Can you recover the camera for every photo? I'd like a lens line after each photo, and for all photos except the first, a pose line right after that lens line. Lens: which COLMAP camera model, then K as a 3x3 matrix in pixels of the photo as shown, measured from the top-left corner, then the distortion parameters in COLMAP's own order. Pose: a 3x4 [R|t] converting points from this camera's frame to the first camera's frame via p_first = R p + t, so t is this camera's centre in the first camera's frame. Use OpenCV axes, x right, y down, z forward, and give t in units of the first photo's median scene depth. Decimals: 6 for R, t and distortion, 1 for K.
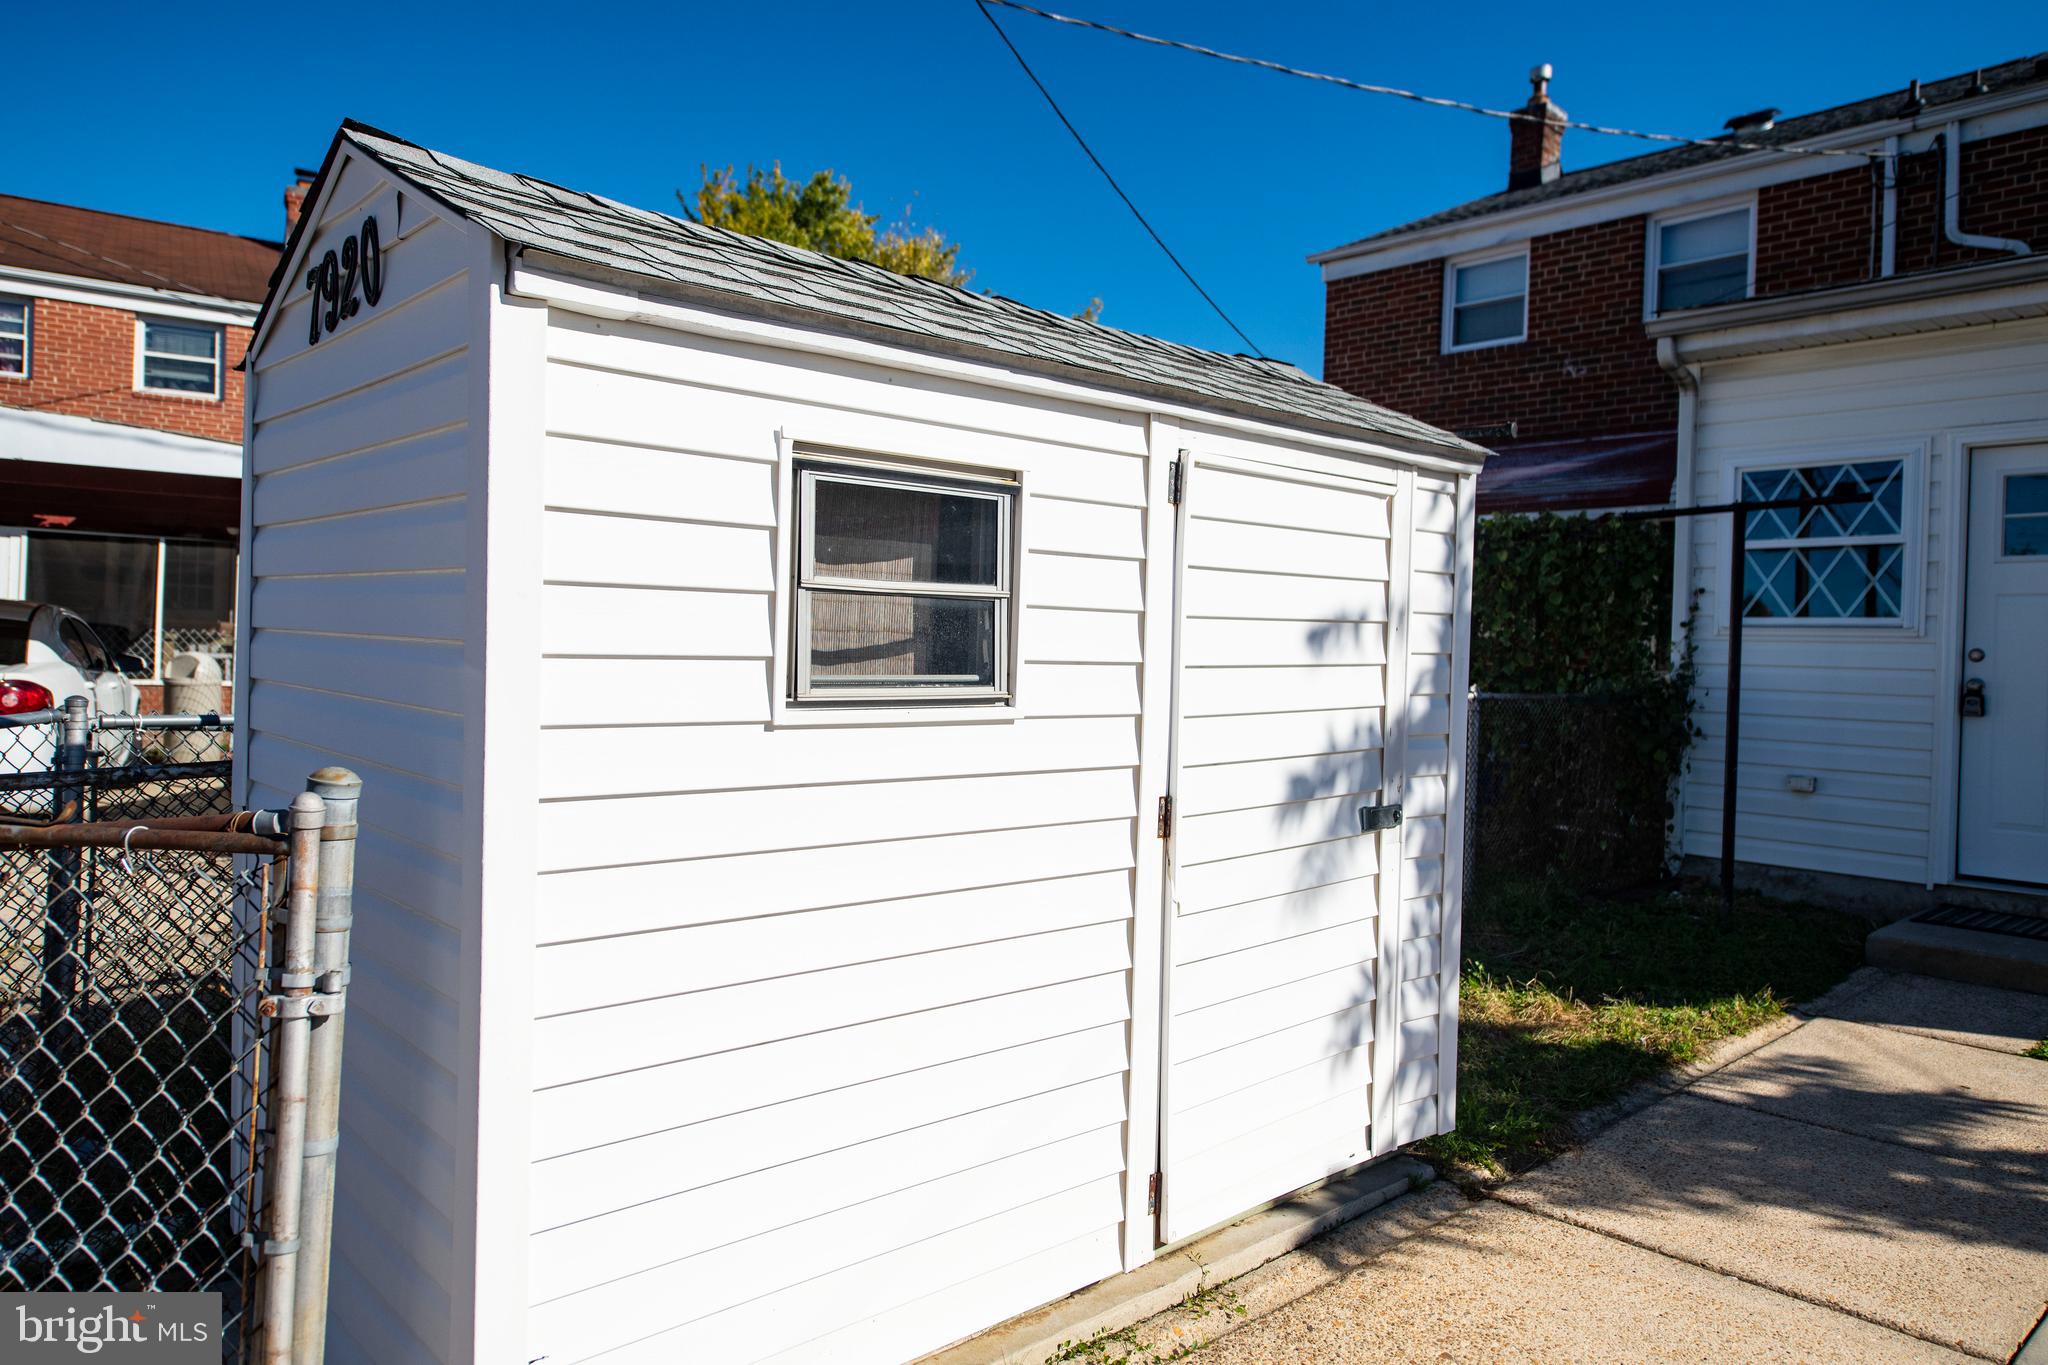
lens RADIAL K [[1375.4, 0, 1020.7], [0, 1375.4, 663.3], [0, 0, 1]] dist [0.001074, 0.001886]
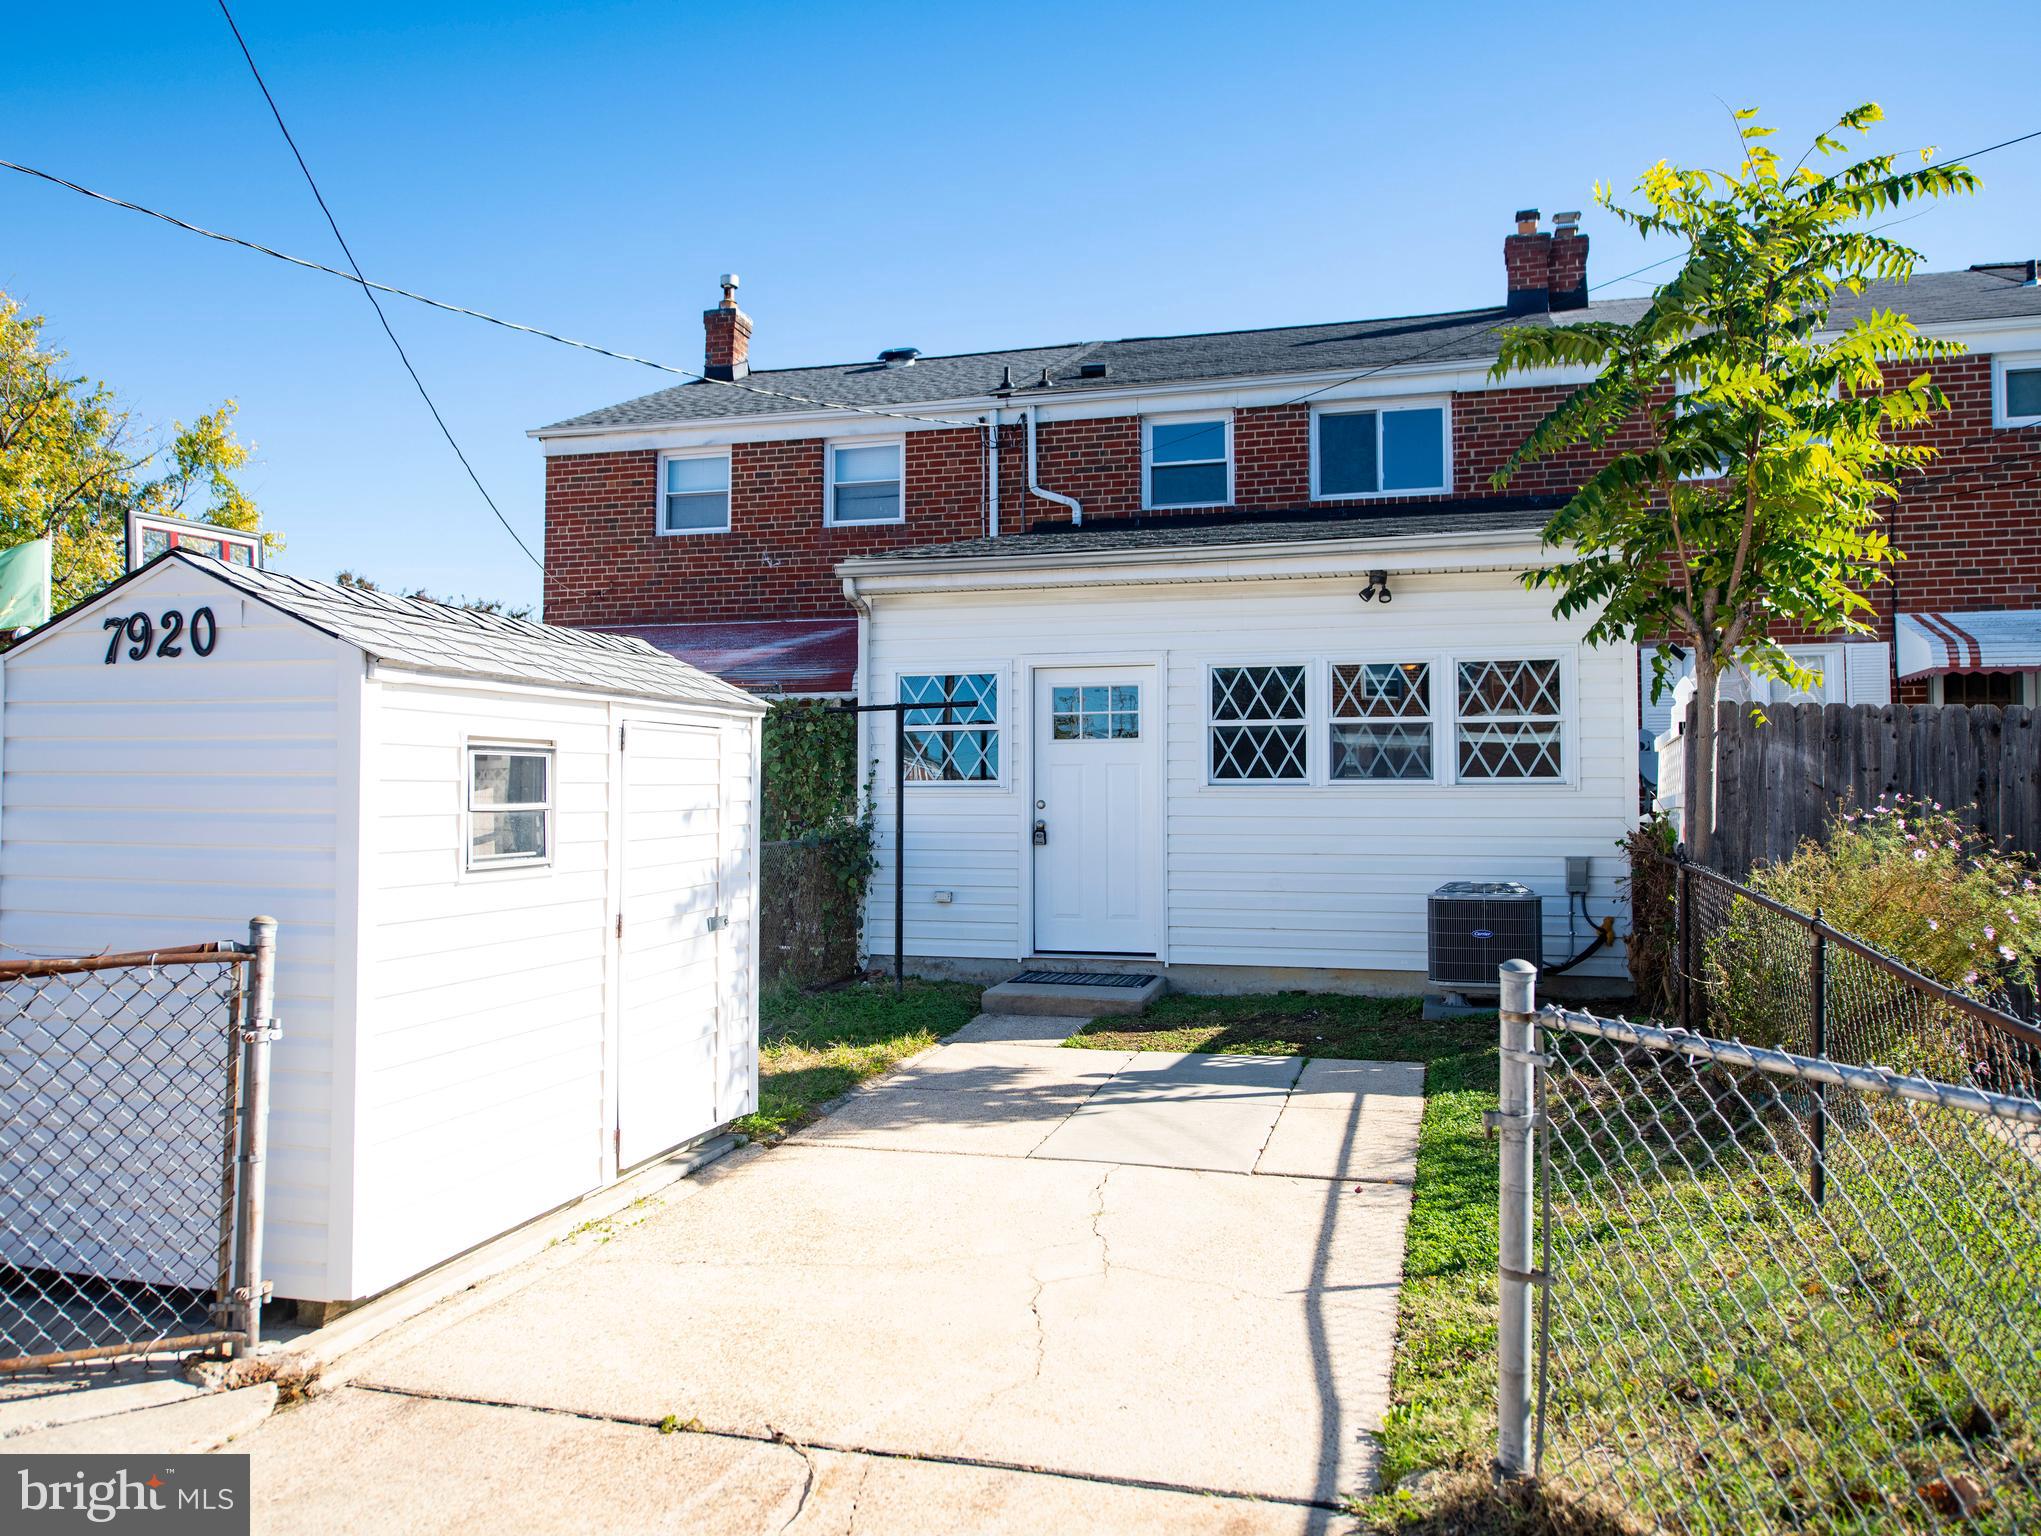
lens RADIAL K [[1454.4, 0, 1020.5], [0, 1454.4, 768.0], [0, 0, 1]] dist [0.000479, -0.000201]
pose [[0.845330, -0.013452, 0.534075, -0.158001], [0.027601, 0.999448, -0.018513, -0.014963], [-0.533531, 0.030391, 0.845234, -0.301395]]
